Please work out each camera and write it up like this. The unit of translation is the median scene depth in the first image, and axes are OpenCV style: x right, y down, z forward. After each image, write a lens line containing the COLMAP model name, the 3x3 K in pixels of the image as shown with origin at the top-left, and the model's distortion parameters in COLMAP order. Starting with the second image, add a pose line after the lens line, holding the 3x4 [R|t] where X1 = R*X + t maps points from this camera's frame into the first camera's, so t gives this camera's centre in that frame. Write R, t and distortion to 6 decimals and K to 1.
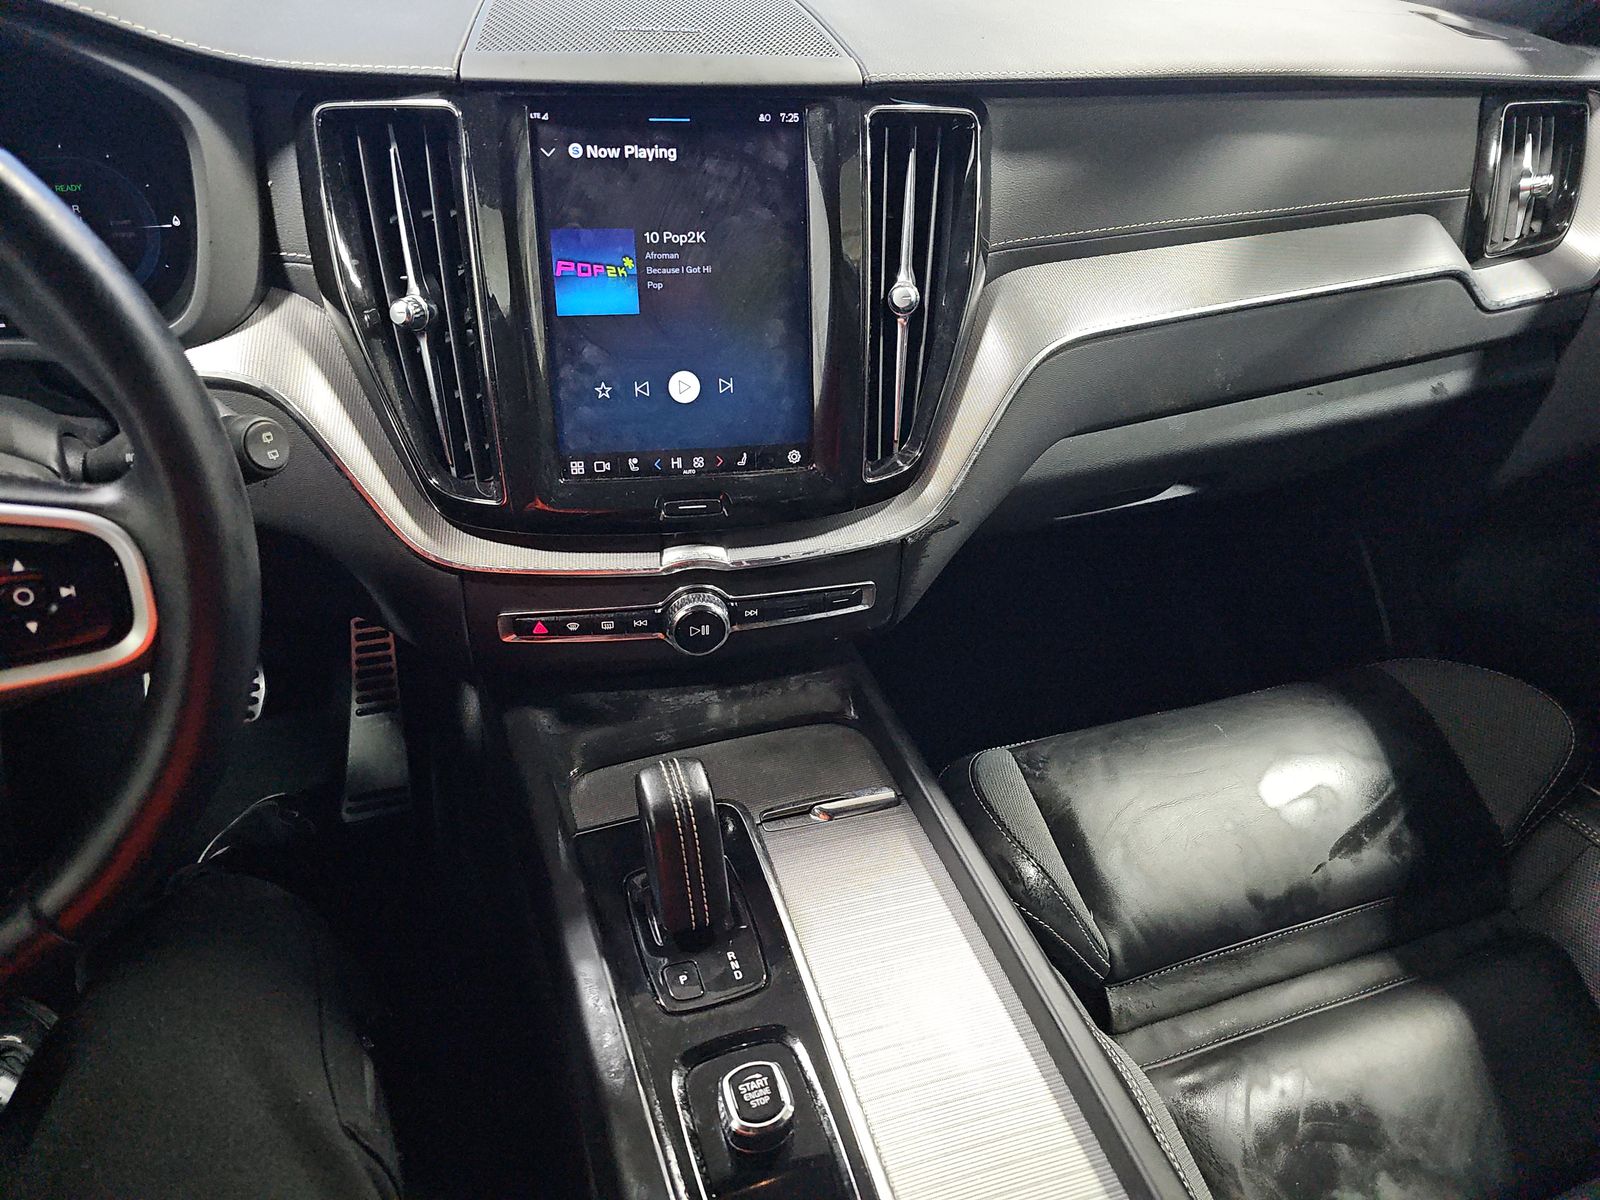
lens RADIAL K [[1086.1, 0, 800.0], [0, 1086.1, 600.0], [0, 0, 1]] dist [-0.001210, -0.002109]
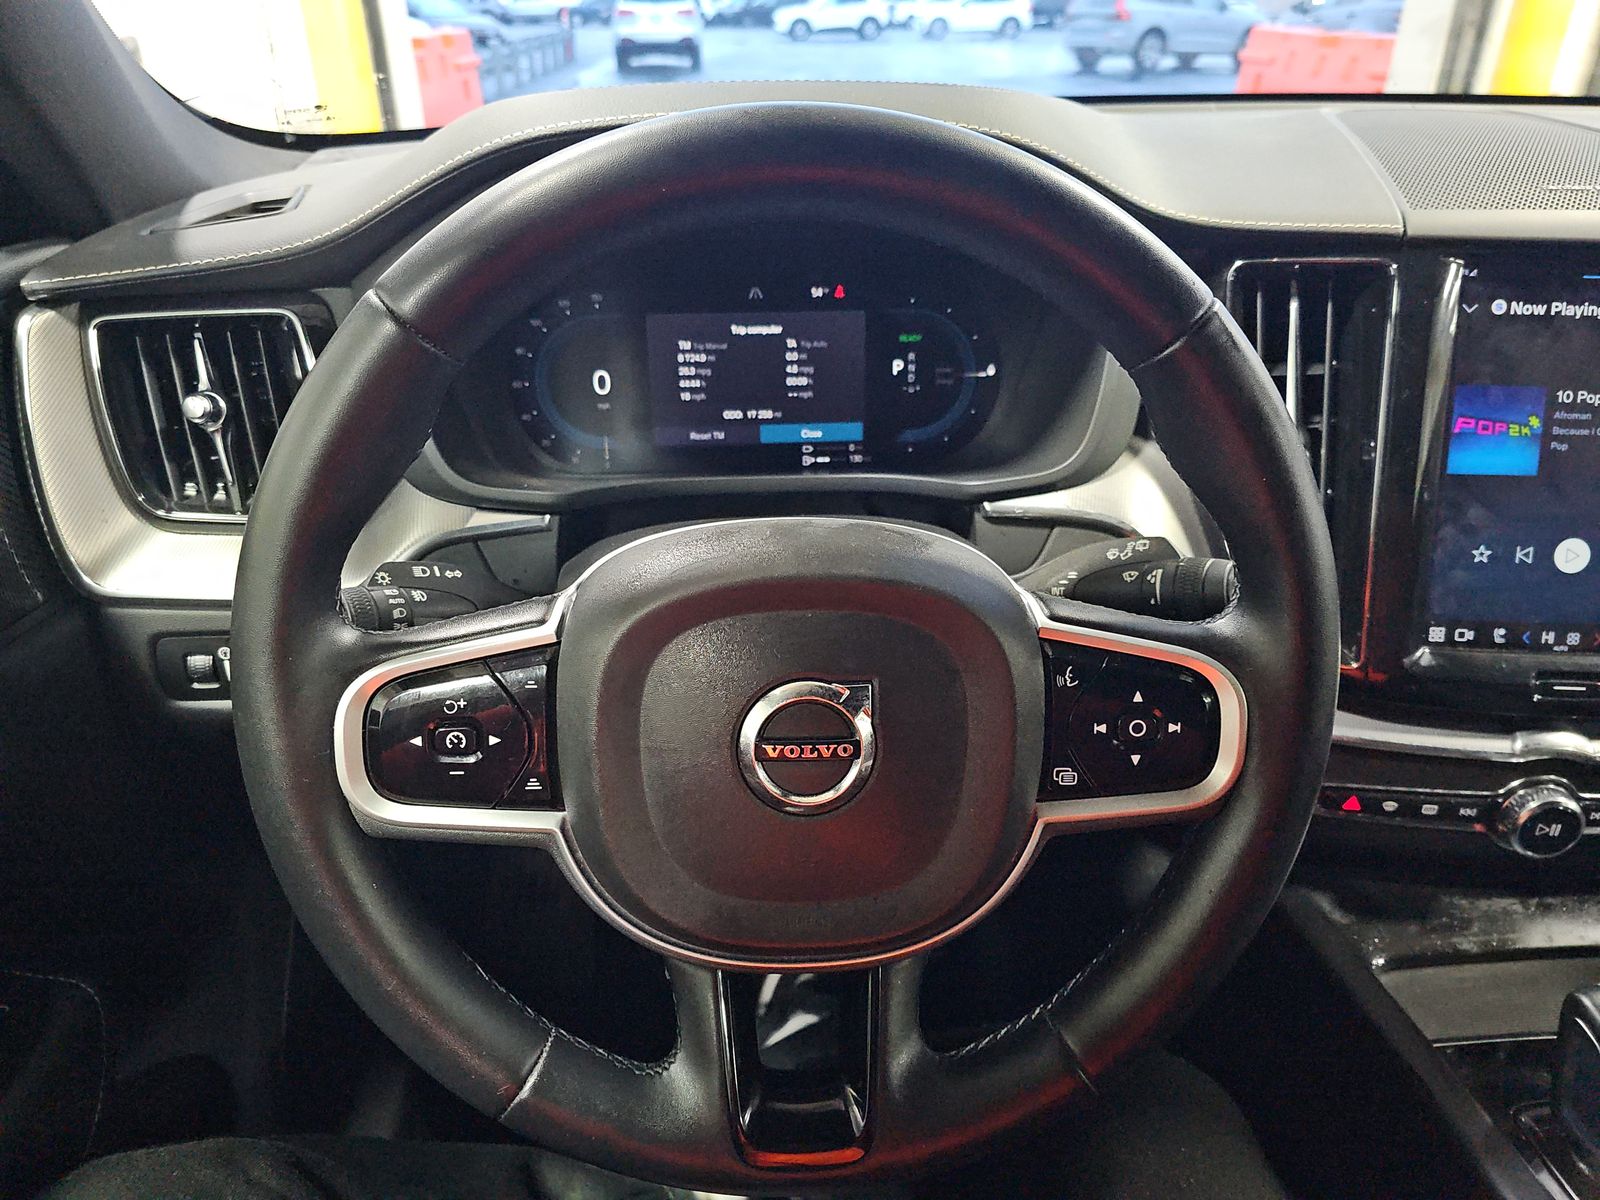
lens RADIAL K [[1075.7, 0, 799.2], [0, 1075.7, 564.9], [0, 0, 1]] dist [0.001835, 0.000820]
pose [[0.967962, 0.065954, -0.242281, -0.535179], [-0.107760, 0.980628, -0.163574, 0.029166], [0.226799, 0.184442, 0.956318, -0.005065]]
